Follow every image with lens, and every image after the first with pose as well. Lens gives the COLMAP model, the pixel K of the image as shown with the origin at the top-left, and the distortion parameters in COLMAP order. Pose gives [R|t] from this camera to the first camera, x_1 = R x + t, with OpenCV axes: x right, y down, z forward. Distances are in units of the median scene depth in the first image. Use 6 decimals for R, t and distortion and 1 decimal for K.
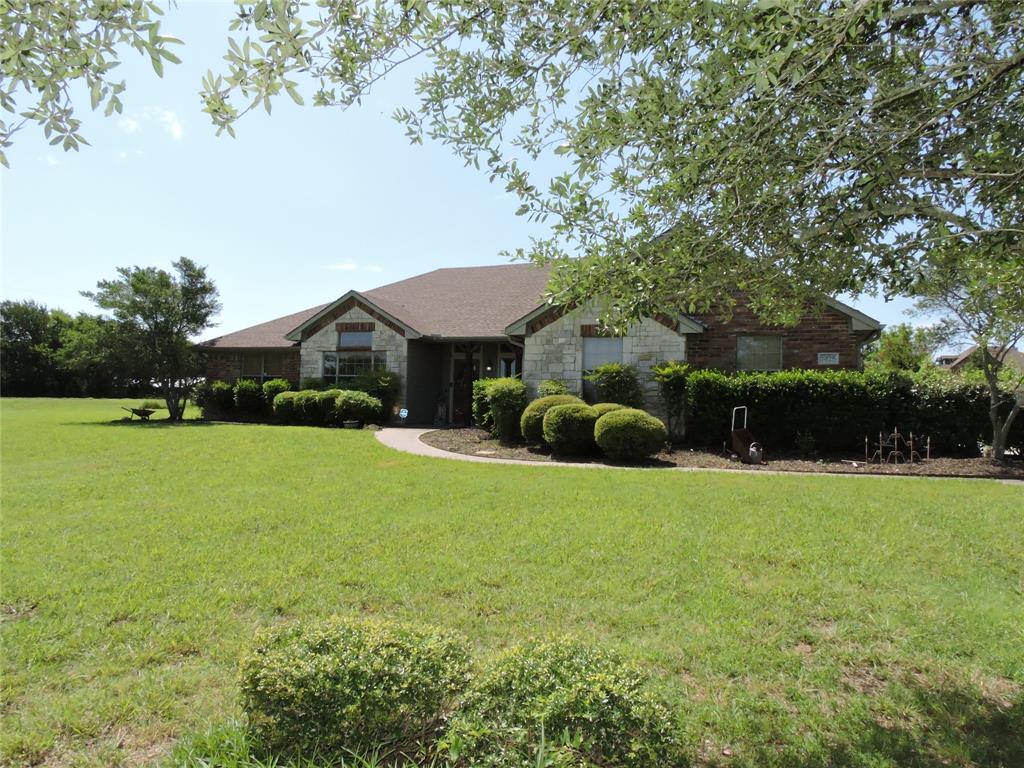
lens RADIAL K [[730.8, 0, 512.0], [0, 730.8, 384.0], [0, 0, 1]] dist [-0.000491, -0.000583]
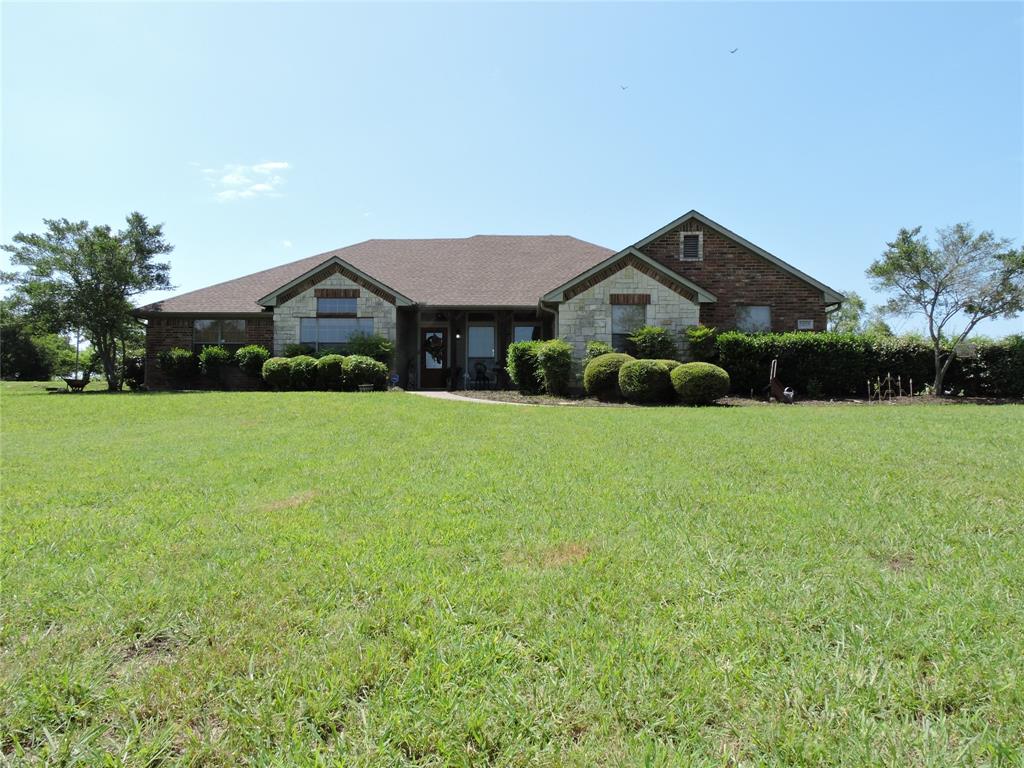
lens RADIAL K [[730.8, 0, 512.0], [0, 730.8, 384.0], [0, 0, 1]] dist [-0.000491, -0.000583]
pose [[0.943048, -0.015698, 0.332286, -0.347234], [0.007441, 0.999631, 0.026107, 0.023495], [-0.332574, -0.022147, 0.942817, -0.028867]]
